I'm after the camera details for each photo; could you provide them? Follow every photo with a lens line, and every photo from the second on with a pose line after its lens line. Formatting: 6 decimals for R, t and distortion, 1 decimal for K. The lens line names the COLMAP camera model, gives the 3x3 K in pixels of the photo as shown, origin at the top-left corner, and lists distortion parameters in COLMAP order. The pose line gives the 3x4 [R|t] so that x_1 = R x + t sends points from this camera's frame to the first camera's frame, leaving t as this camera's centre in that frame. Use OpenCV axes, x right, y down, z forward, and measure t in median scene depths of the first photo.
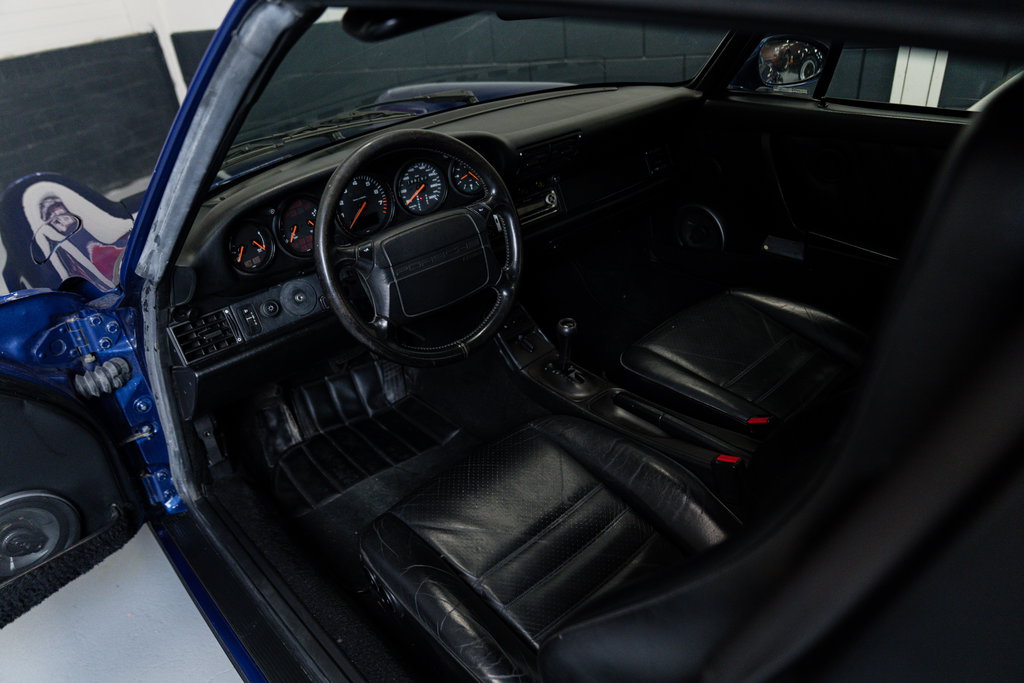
lens RADIAL K [[719.5, 0, 508.3], [0, 719.5, 346.7], [0, 0, 1]] dist [-0.019390, -0.000440]
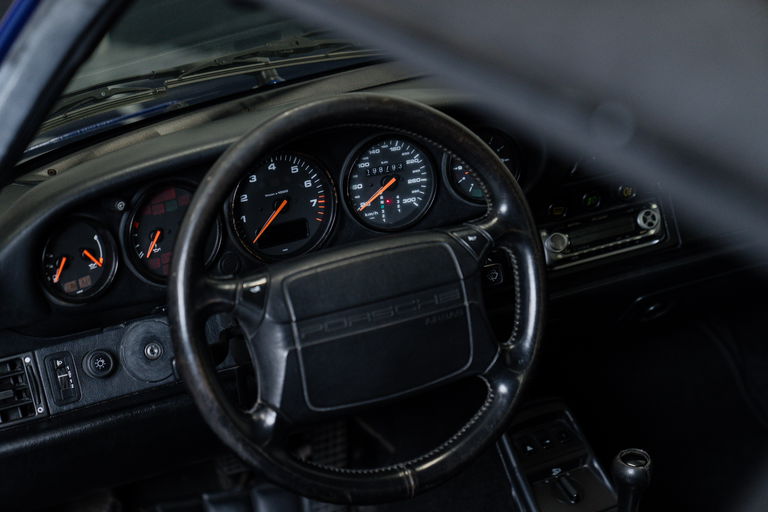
lens RADIAL K [[1567.5, 0, 359.7], [0, 1567.5, 252.3], [0, 0, 1]] dist [0.015282, 0.000000]
pose [[0.968494, 0.109713, -0.223567, 0.146976], [-0.138338, 0.983492, -0.116643, -0.022410], [0.207079, 0.143896, 0.967684, -0.201905]]
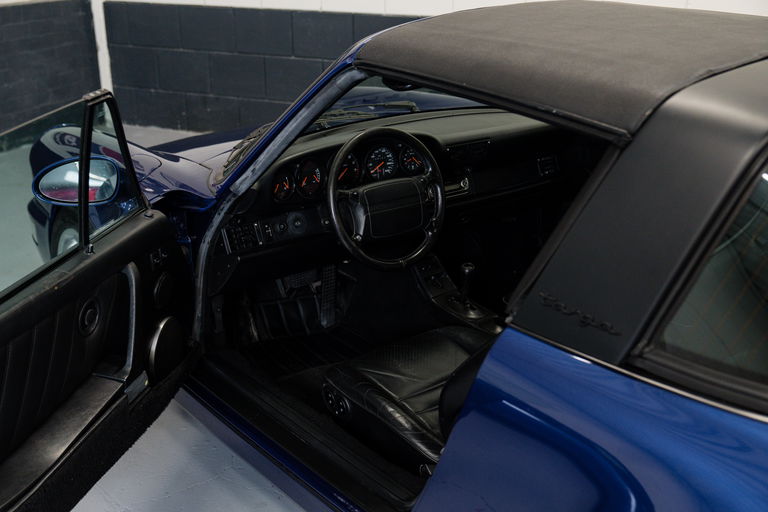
lens RADIAL K [[924.2, 0, 380.8], [0, 924.2, 252.2], [0, 0, 1]] dist [0.062955, 0.000000]
pose [[0.994006, 0.108303, -0.014946, -0.078197], [-0.109307, 0.981688, -0.156017, 0.286951], [-0.002225, 0.156715, 0.987641, -0.967666]]
